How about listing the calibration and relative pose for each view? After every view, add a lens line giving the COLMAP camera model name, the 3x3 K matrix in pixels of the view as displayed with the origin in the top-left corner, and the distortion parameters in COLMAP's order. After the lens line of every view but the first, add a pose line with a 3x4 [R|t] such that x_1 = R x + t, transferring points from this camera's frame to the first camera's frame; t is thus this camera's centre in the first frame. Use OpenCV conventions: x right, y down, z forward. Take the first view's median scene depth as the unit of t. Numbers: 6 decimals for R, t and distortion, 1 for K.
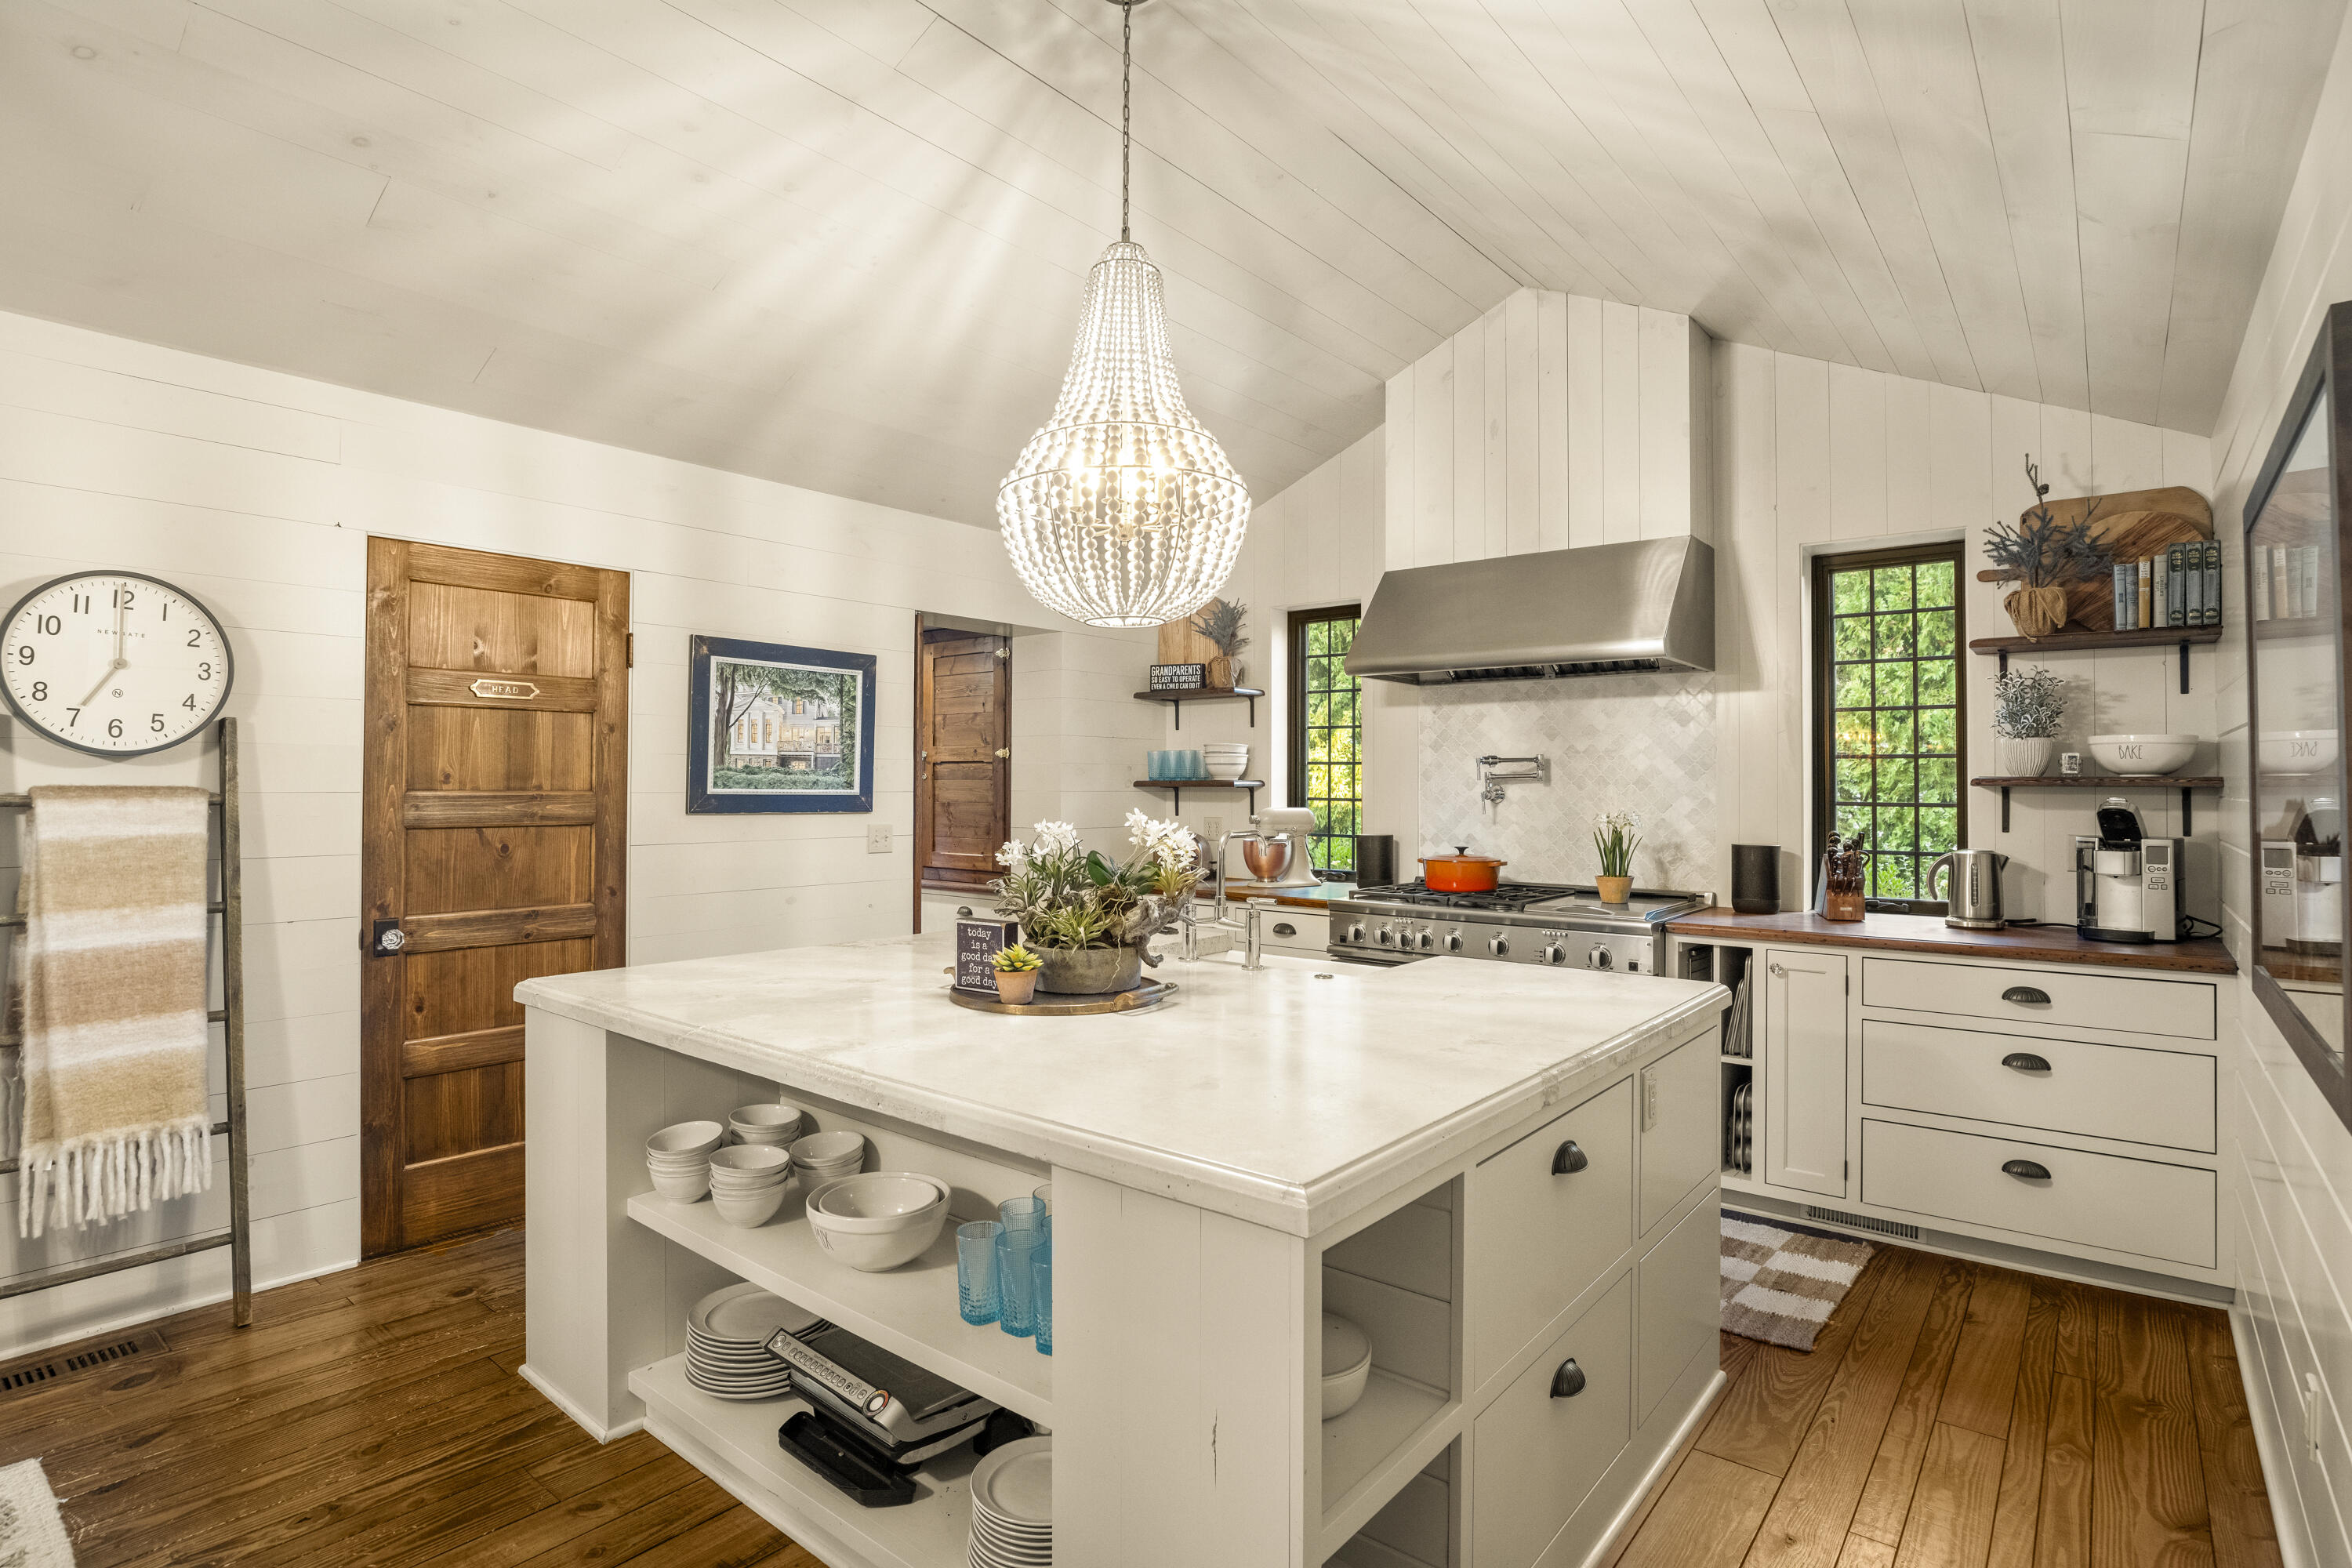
lens RADIAL K [[1175.0, 0, 1176.0], [0, 1175.0, 784.0], [0, 0, 1]] dist [-0.043232, 0.016979]
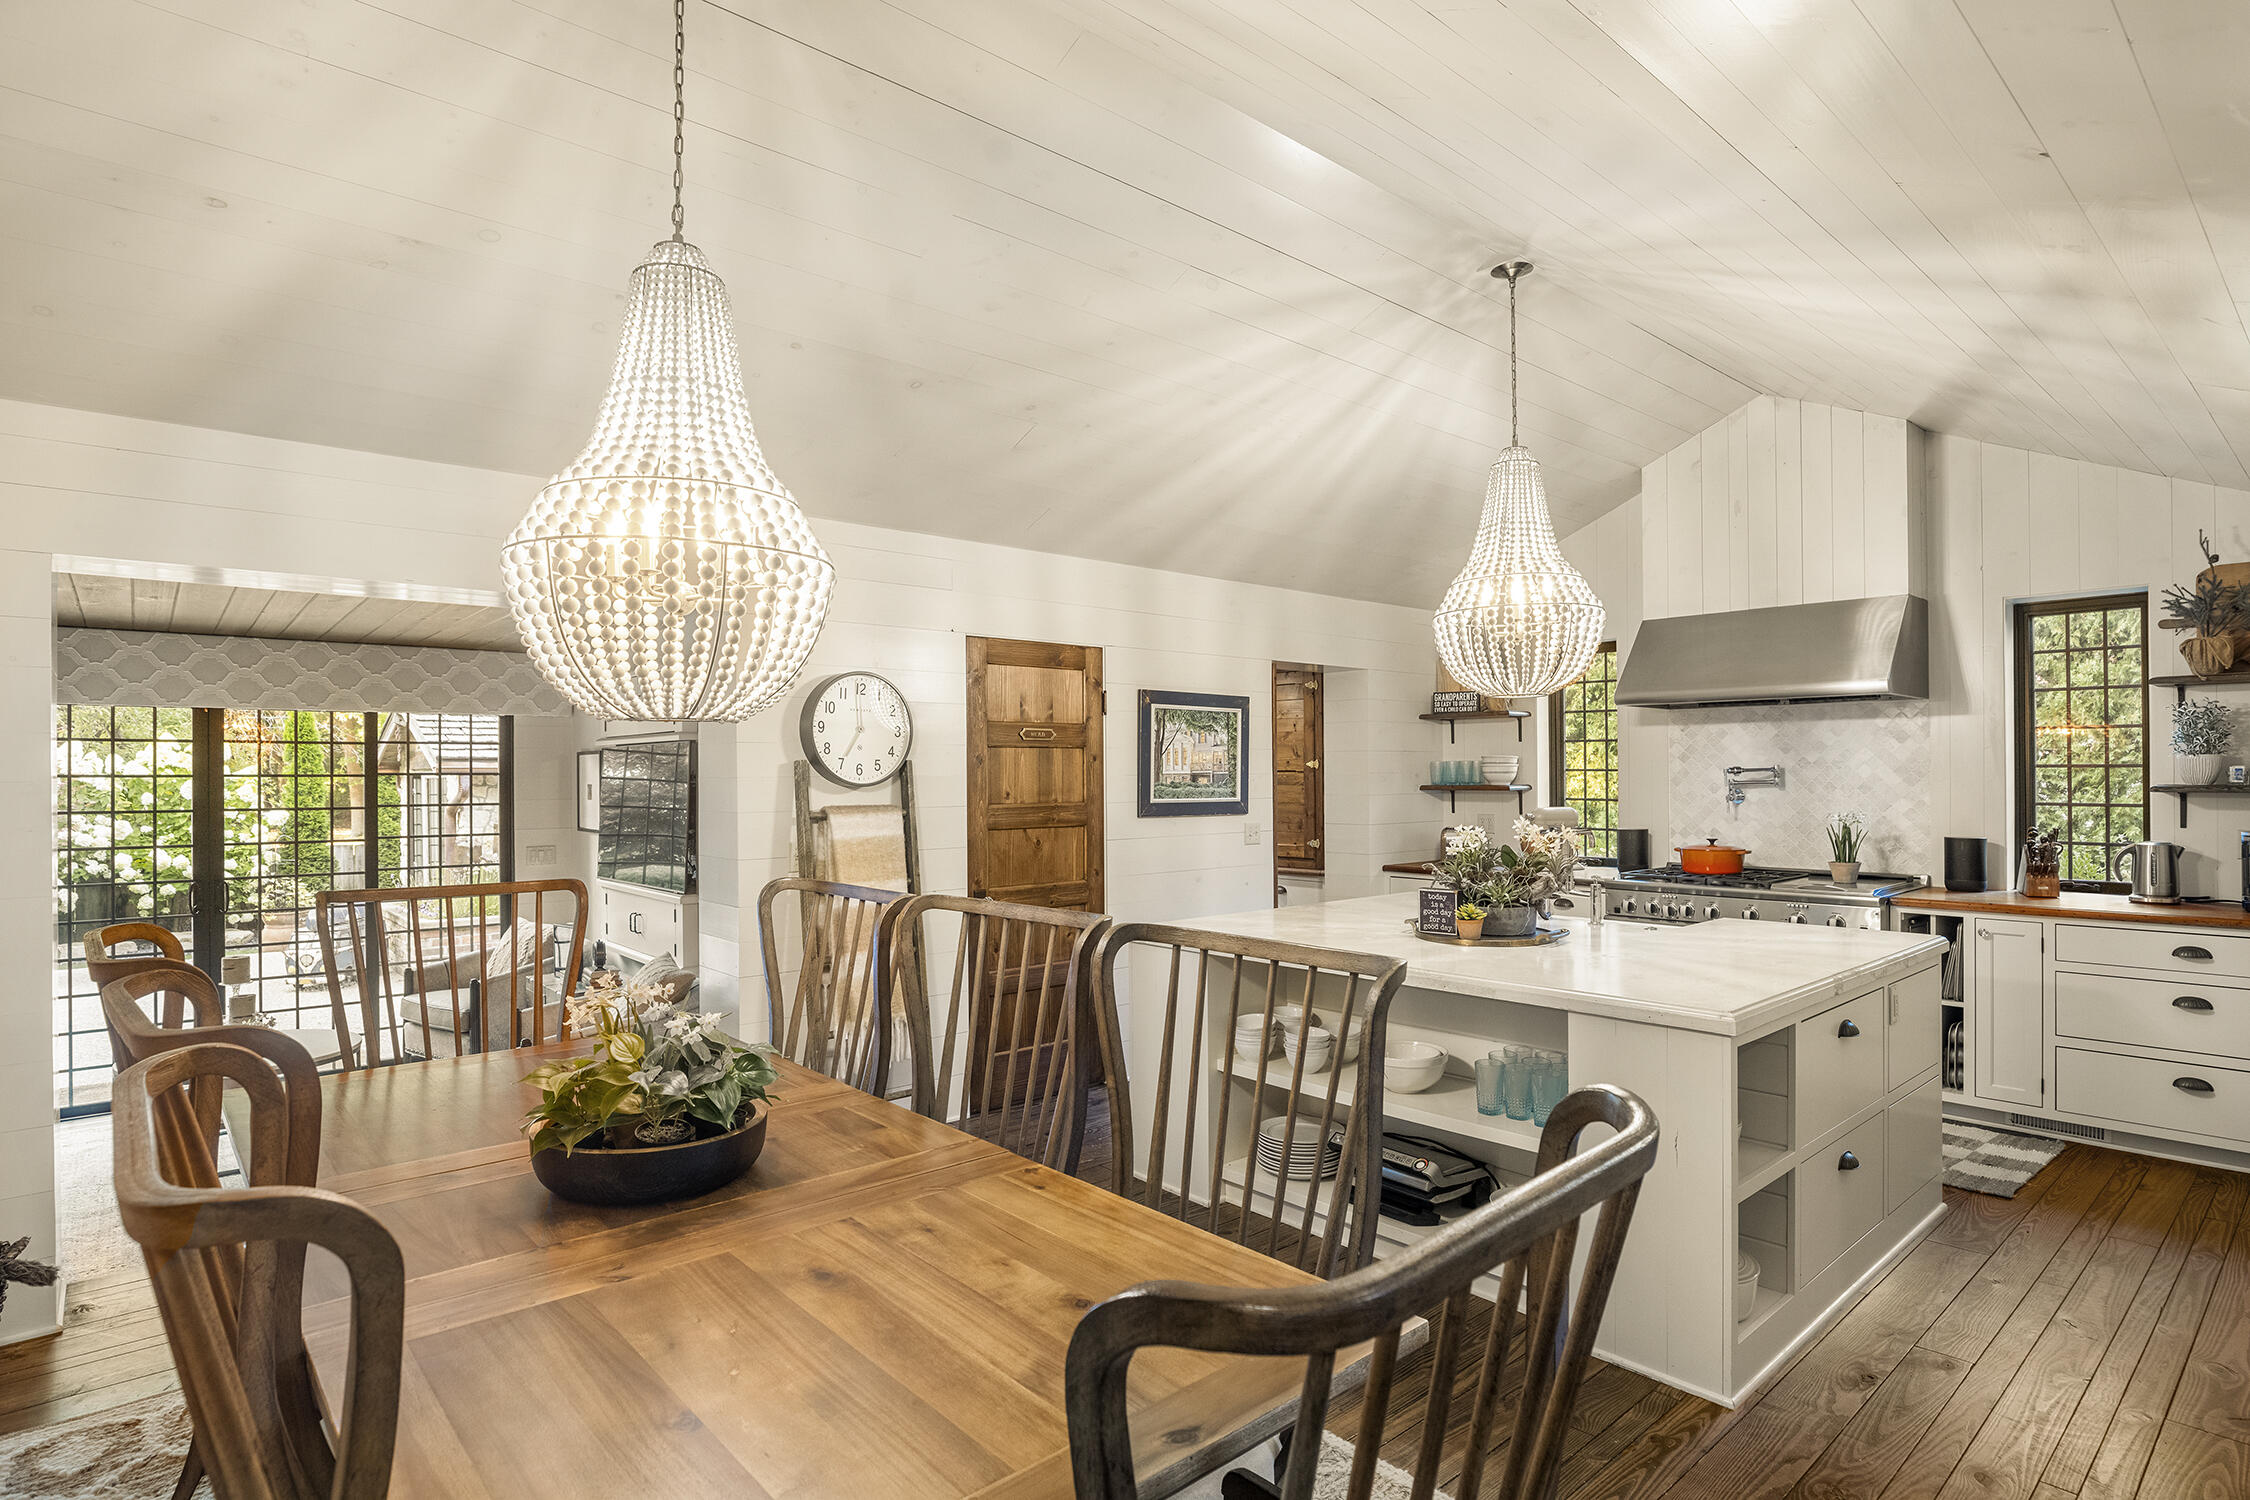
lens RADIAL K [[1174.2, 0, 1129.9], [0, 1174.2, 780.6], [0, 0, 1]] dist [-0.041678, 0.017543]
pose [[0.986987, -0.008957, -0.160547, -0.210405], [0.010279, 0.999920, 0.007410, -0.030277], [0.160468, -0.008964, 0.987000, -0.411832]]
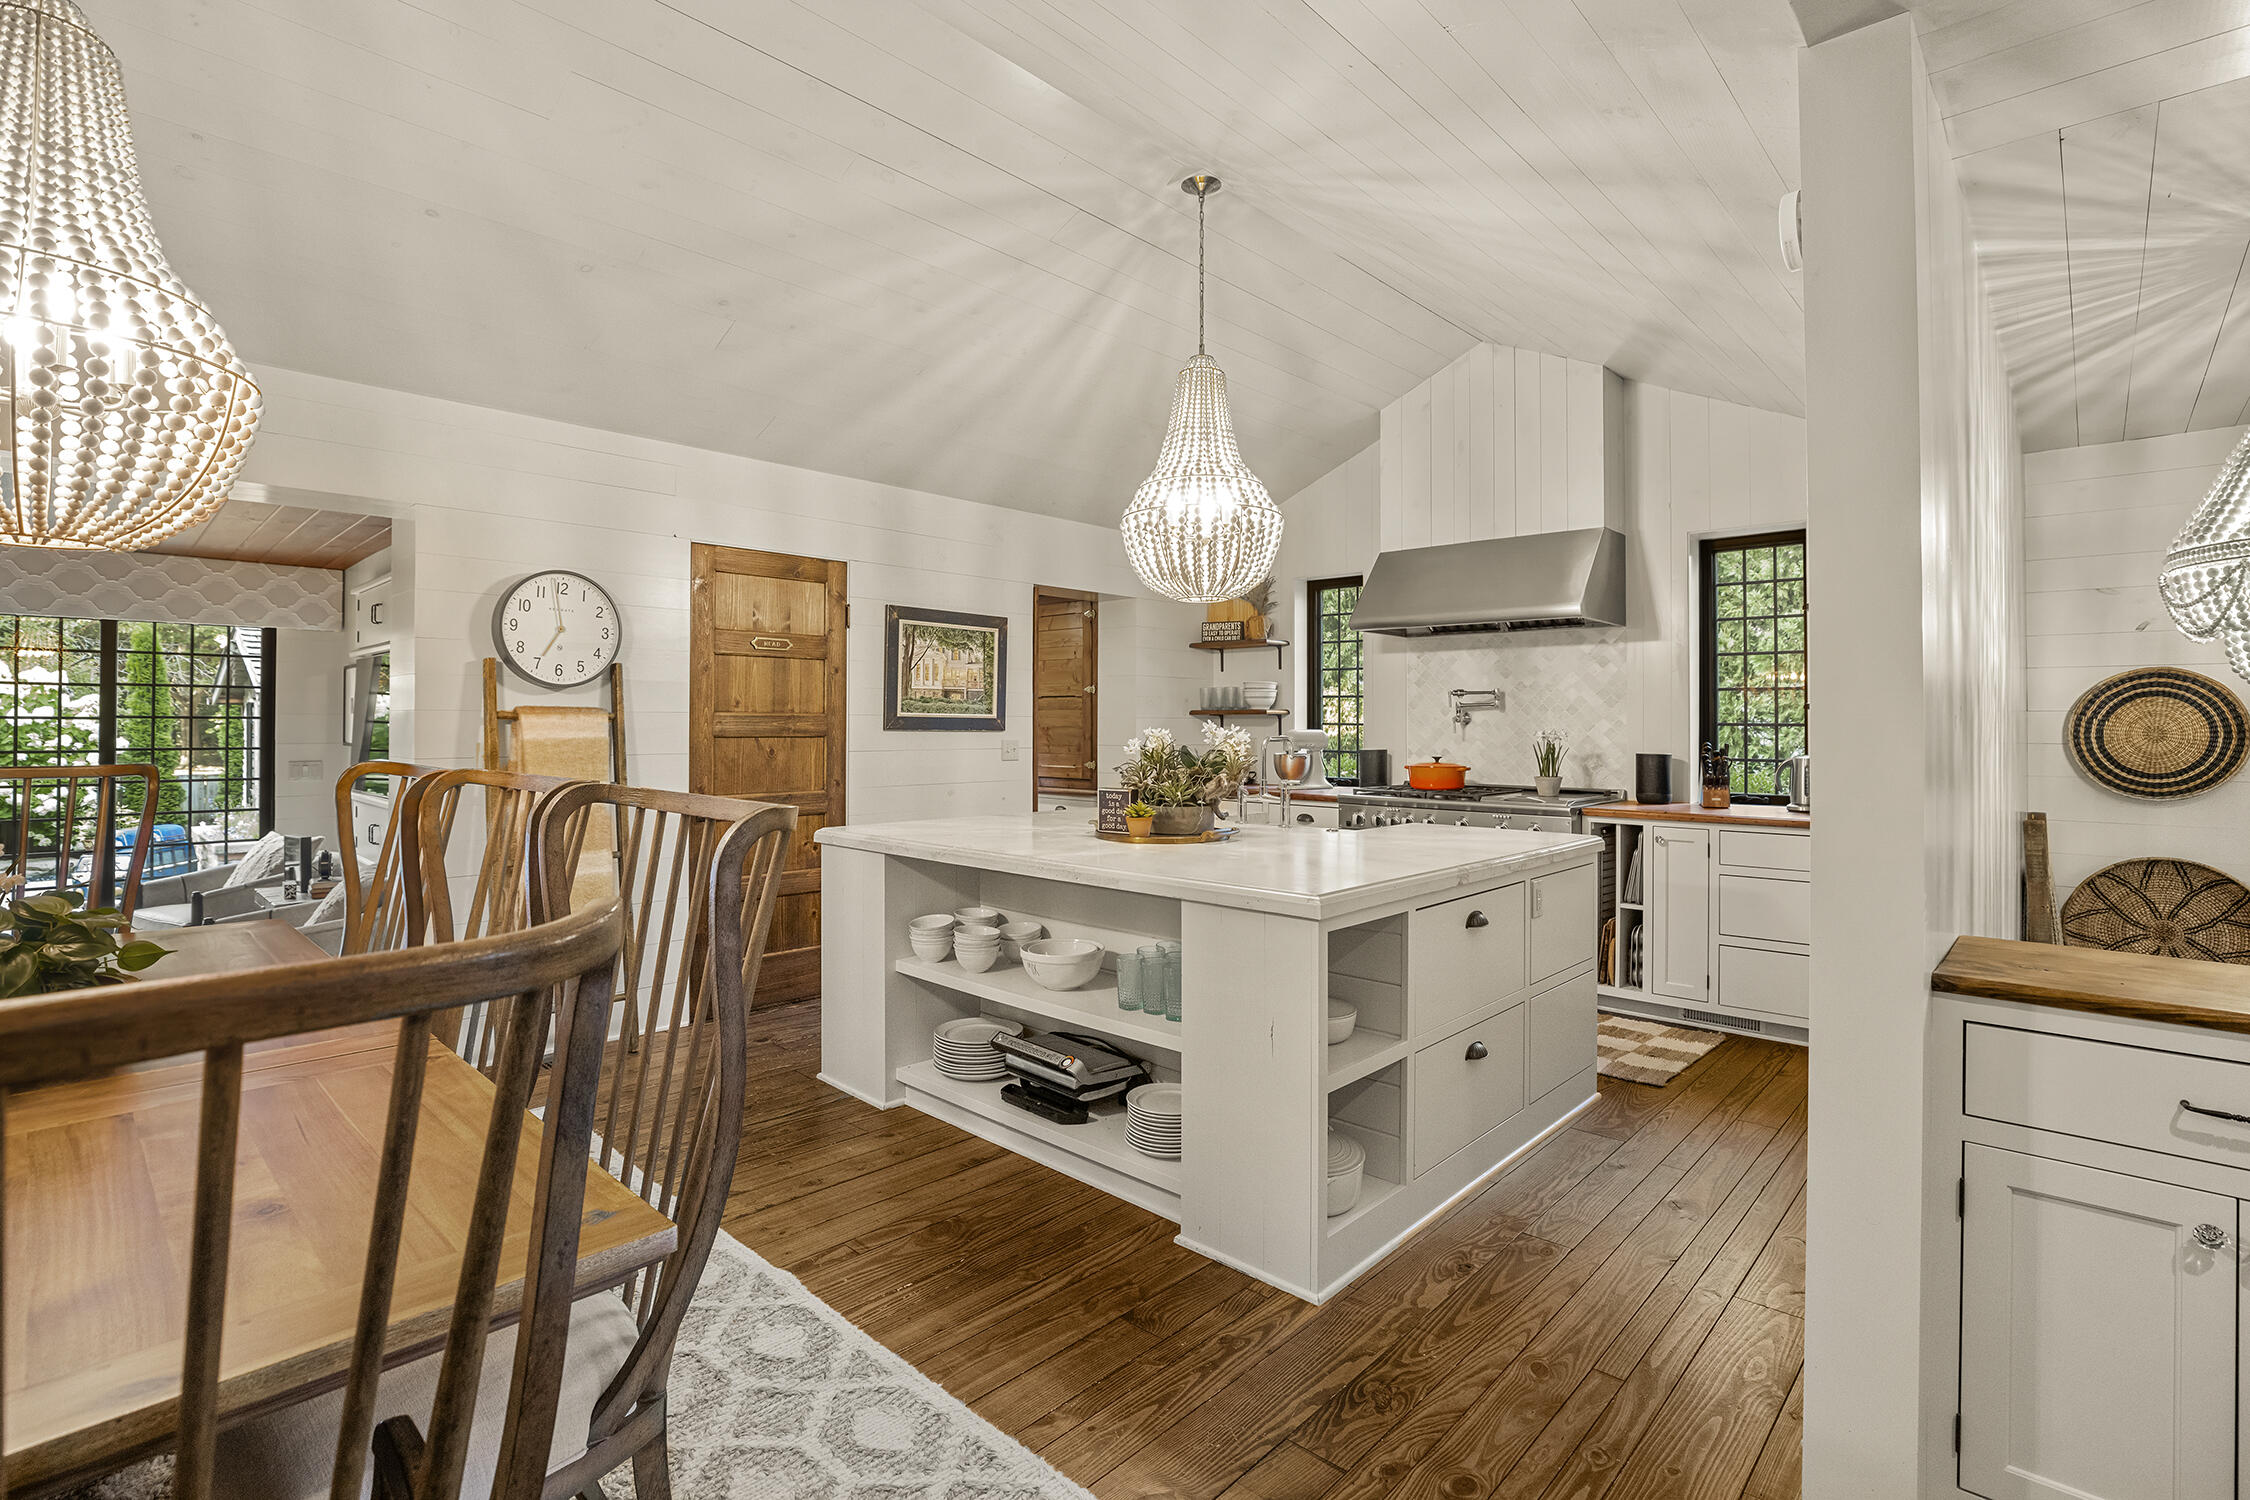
lens RADIAL K [[1065.3, 0, 1136.4], [0, 1065.3, 719.0], [0, 0, 1]] dist [-0.038891, 0.013067]
pose [[0.998025, -0.000263, -0.062821, -0.030217], [-0.000028, 0.999989, -0.004626, 0.018644], [0.062821, 0.004618, 0.998014, -0.291126]]
